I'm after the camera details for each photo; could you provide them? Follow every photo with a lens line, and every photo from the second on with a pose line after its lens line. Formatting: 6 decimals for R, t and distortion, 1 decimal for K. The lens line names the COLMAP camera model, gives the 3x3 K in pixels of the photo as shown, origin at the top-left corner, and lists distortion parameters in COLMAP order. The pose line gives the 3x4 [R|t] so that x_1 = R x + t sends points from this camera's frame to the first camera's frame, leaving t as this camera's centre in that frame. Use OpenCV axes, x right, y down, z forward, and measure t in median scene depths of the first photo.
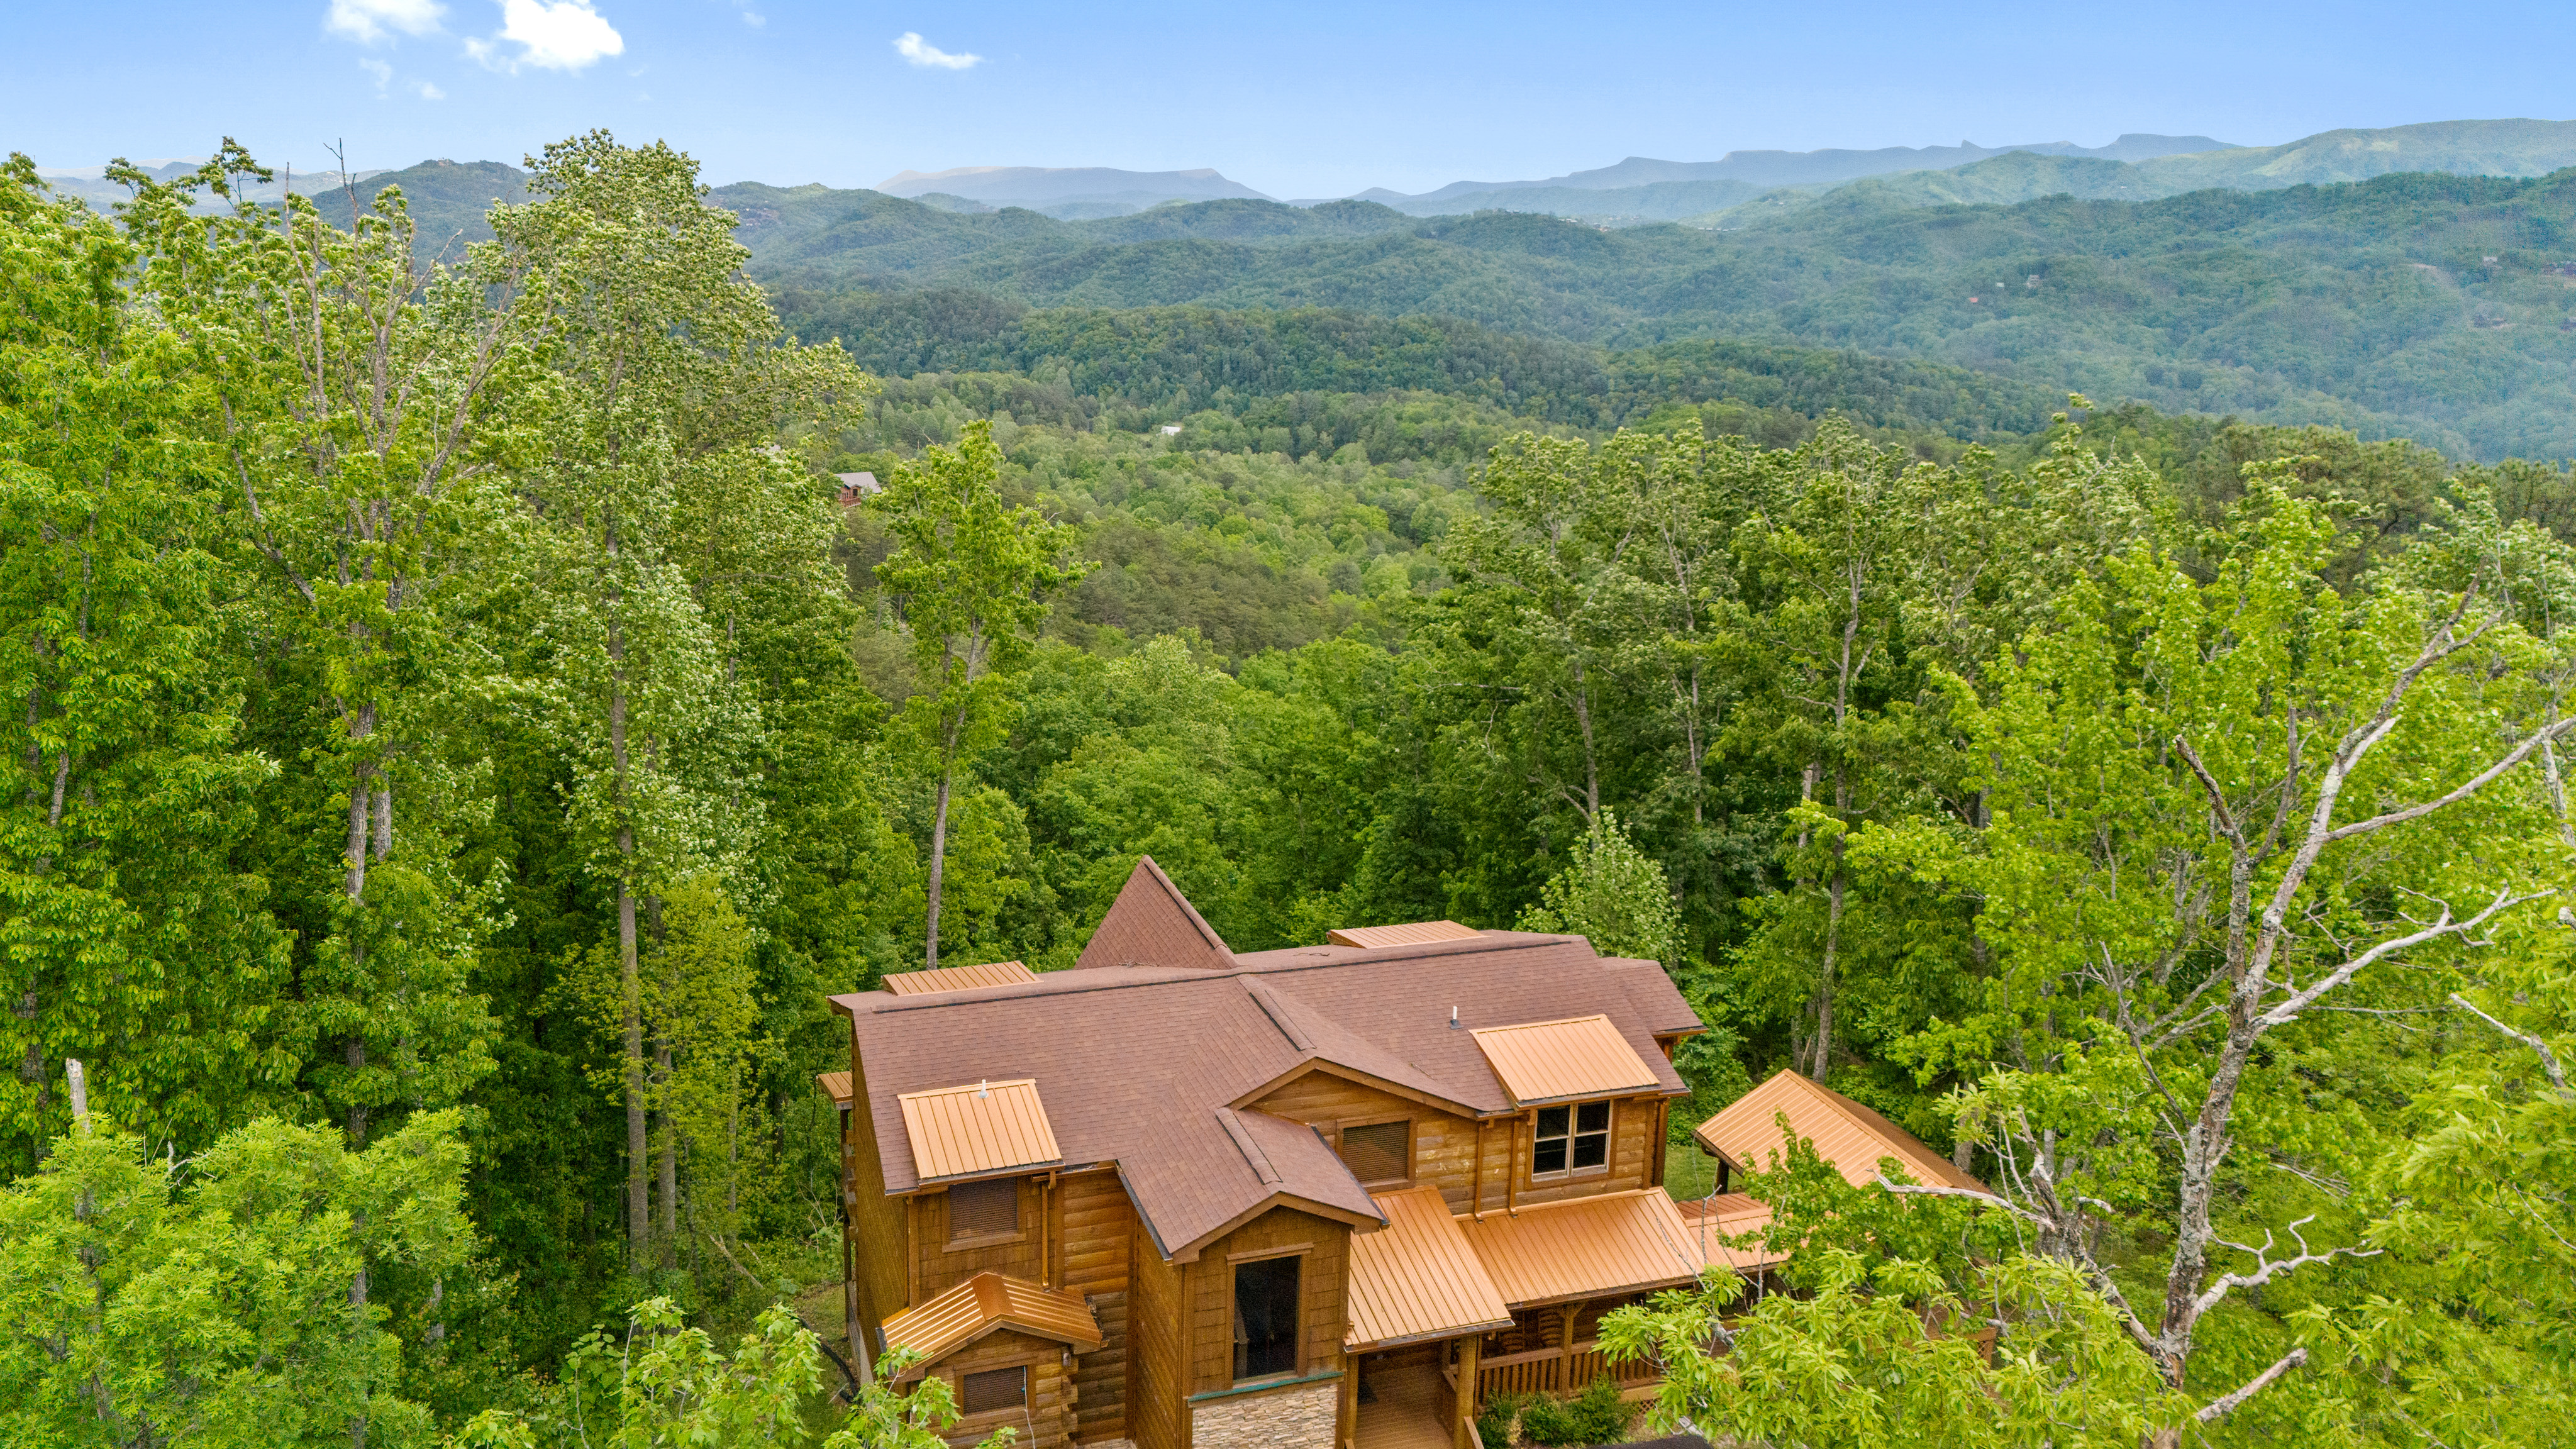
lens RADIAL K [[1878.1, 0, 1306.4], [0, 1878.1, 727.9], [0, 0, 1]] dist [0.093664, -0.109009]
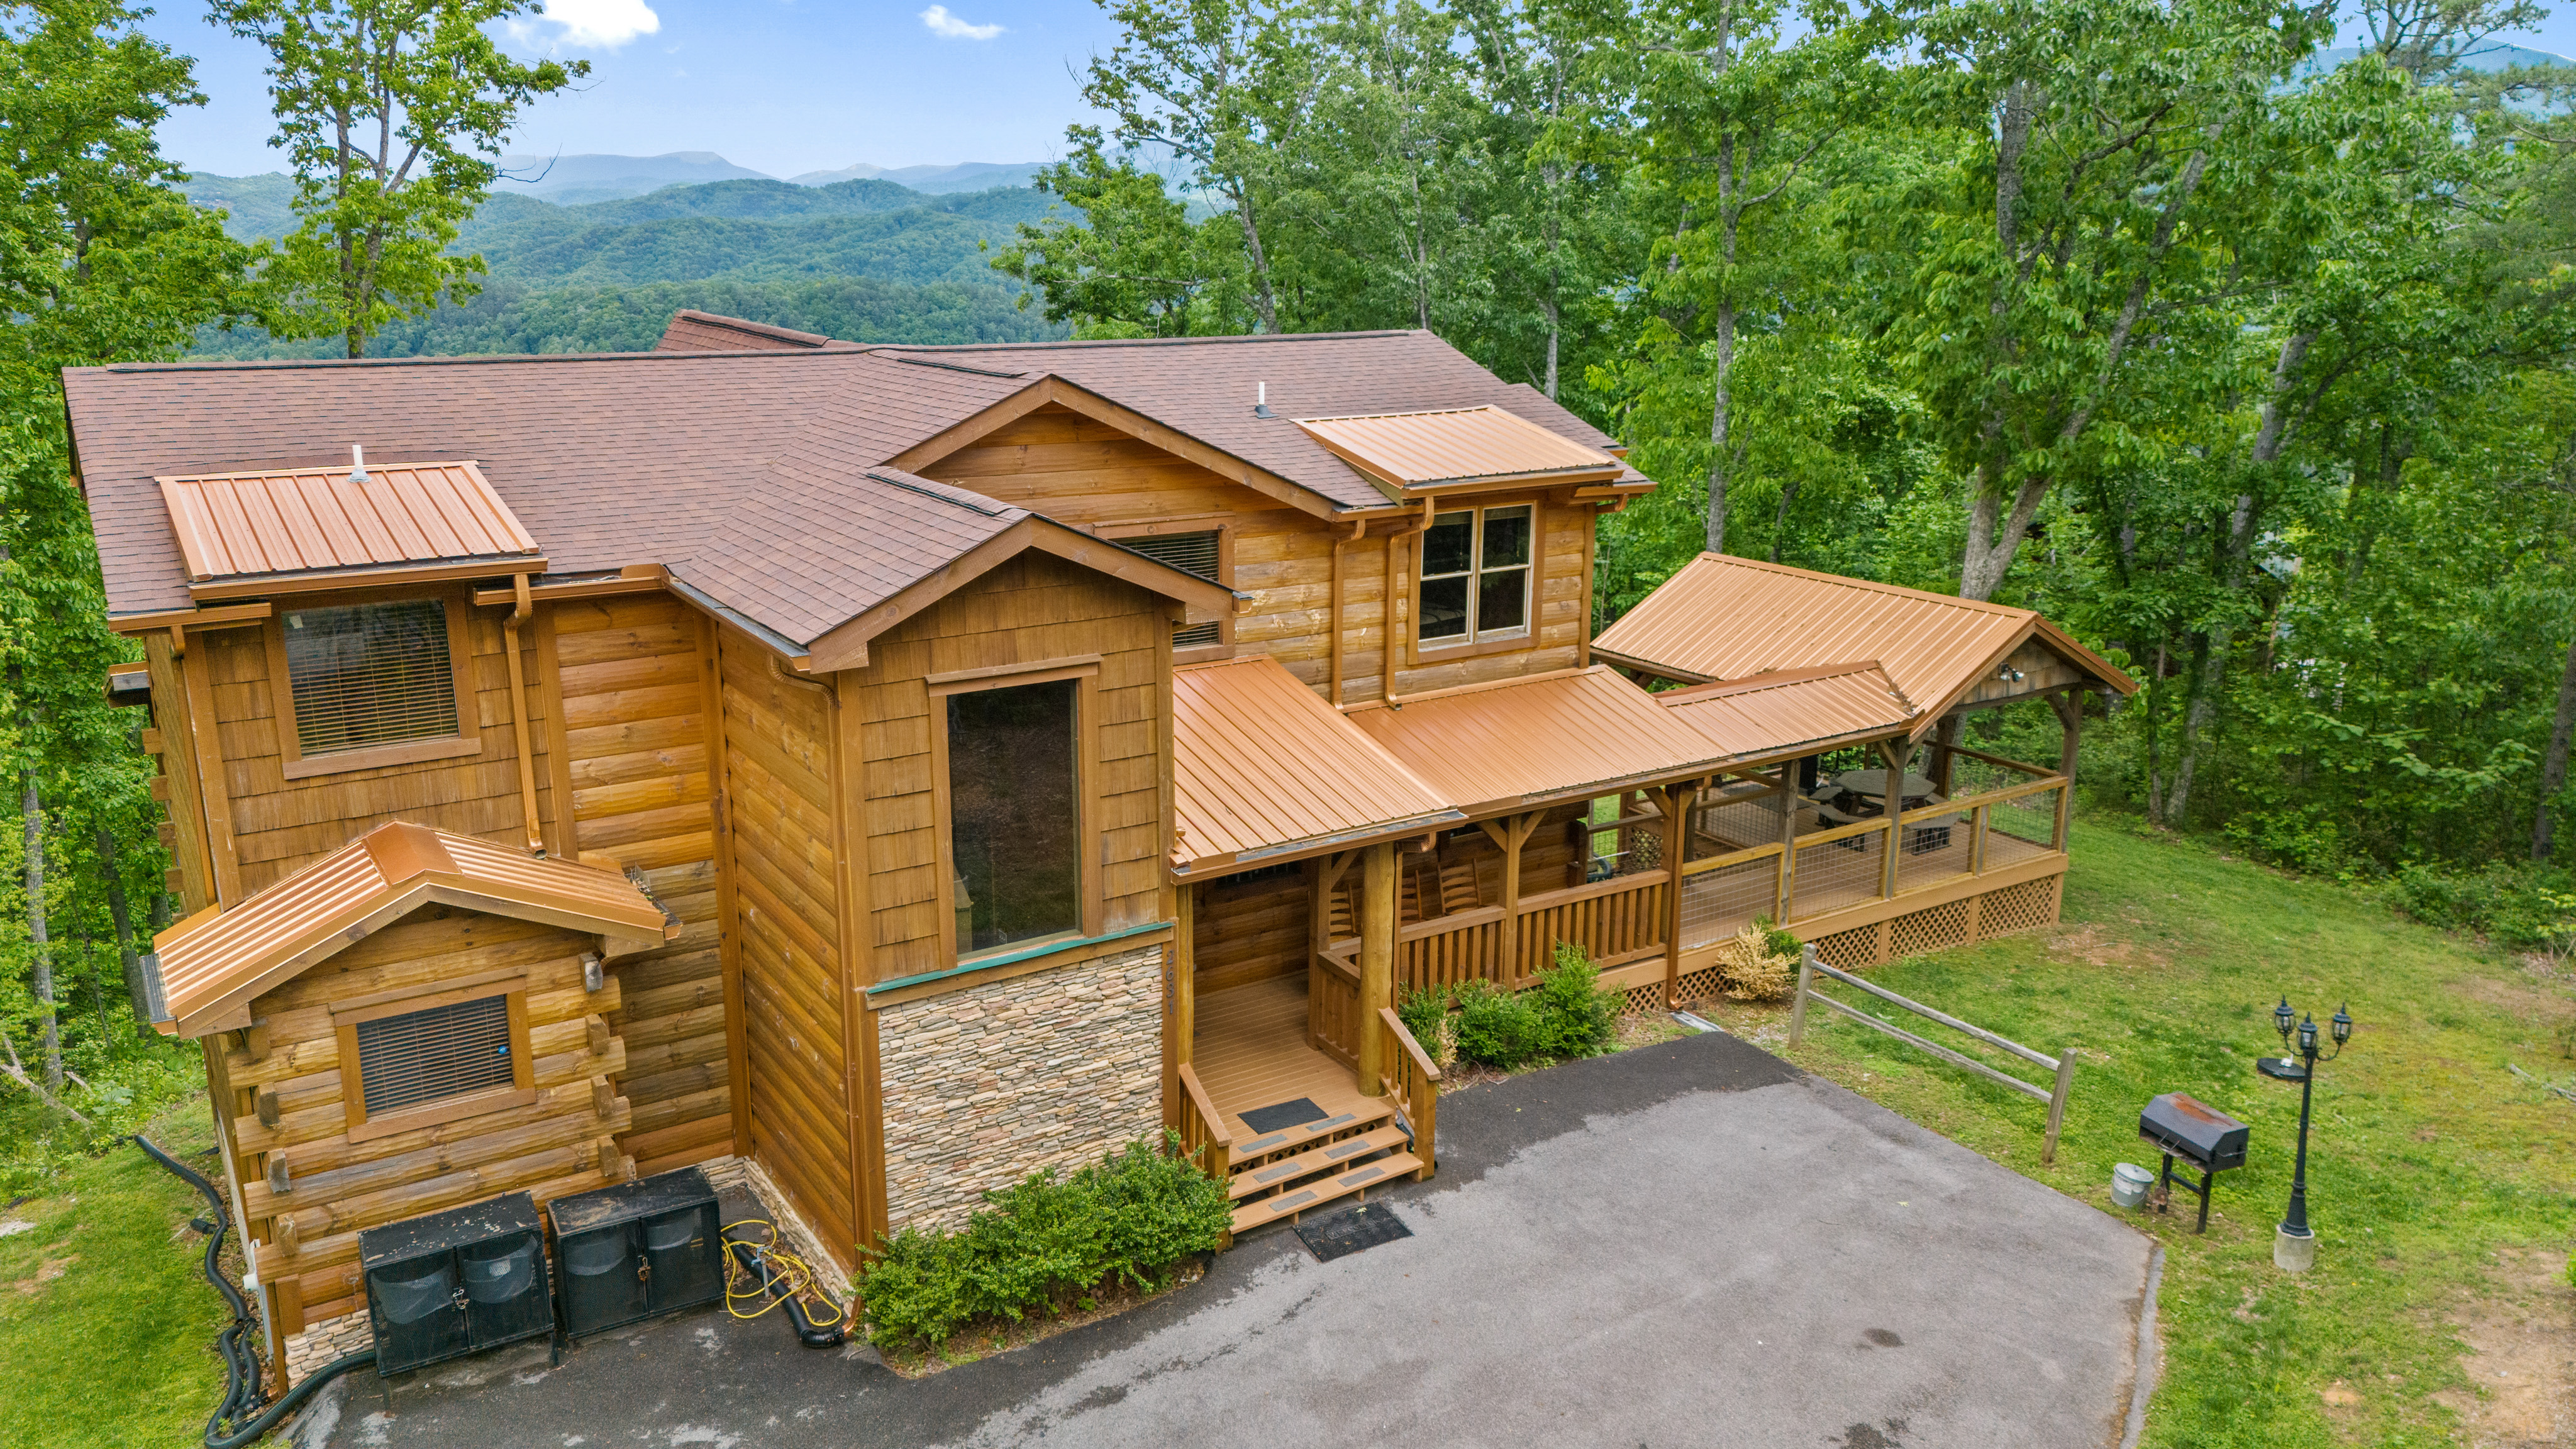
lens RADIAL K [[1820.9, 0, 1333.6], [0, 1820.9, 724.1], [0, 0, 1]] dist [0.002309, 0.000045]
pose [[0.965032, -0.083345, 0.248528, -0.053889], [0.079117, 0.996500, 0.026972, 0.268262], [-0.249906, -0.006366, 0.968249, 0.499681]]
